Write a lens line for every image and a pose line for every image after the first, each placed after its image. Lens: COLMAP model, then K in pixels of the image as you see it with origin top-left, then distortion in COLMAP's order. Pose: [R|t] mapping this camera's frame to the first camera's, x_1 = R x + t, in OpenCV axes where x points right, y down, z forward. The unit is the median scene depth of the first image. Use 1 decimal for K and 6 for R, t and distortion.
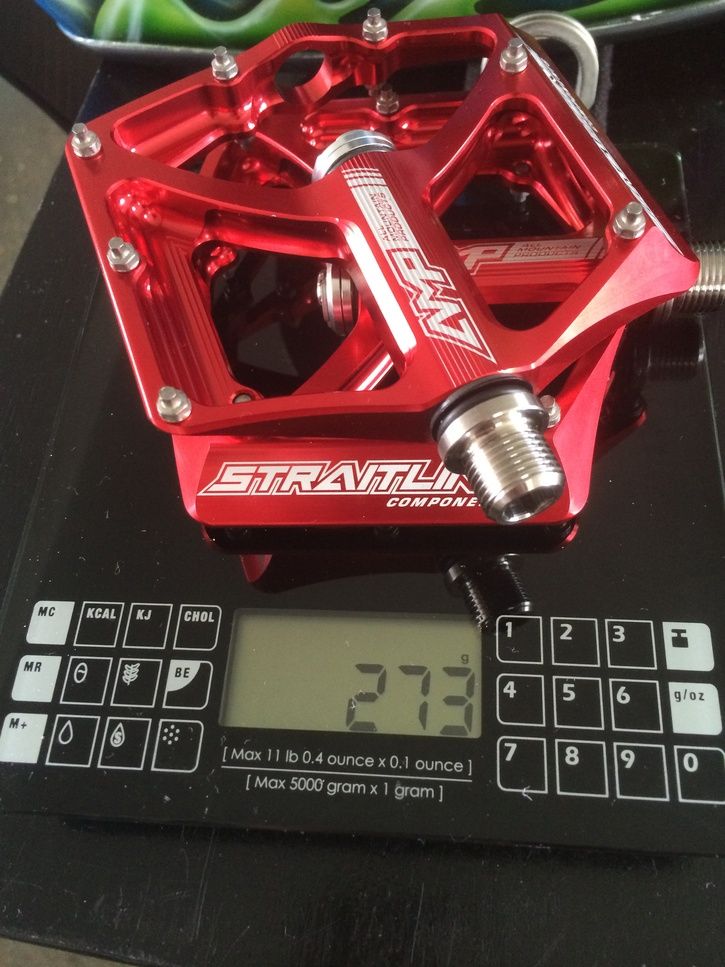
lens RADIAL K [[854.4, 0, 362.0], [0, 854.4, 476.6], [0, 0, 1]] dist [0.081403, -0.143923]
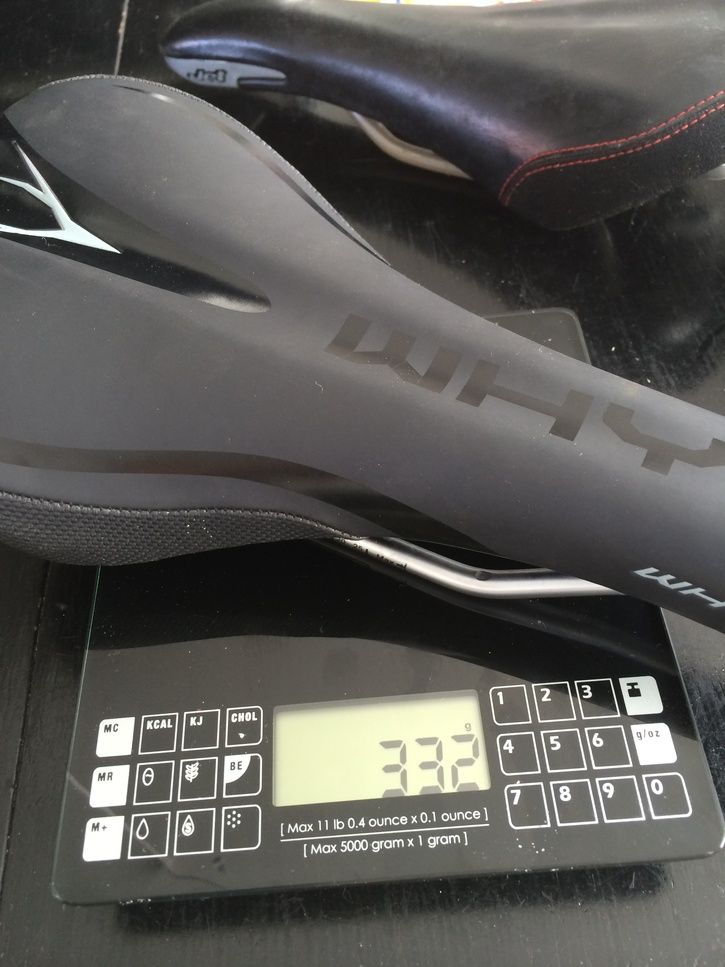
lens RADIAL K [[854.4, 0, 361.8], [0, 854.4, 471.5], [0, 0, 1]] dist [0.081403, -0.143923]
pose [[0.991644, -0.082141, 0.099472, -0.126169], [0.096143, 0.984701, -0.145326, 0.017742], [-0.086013, 0.153676, 0.984371, -0.258675]]
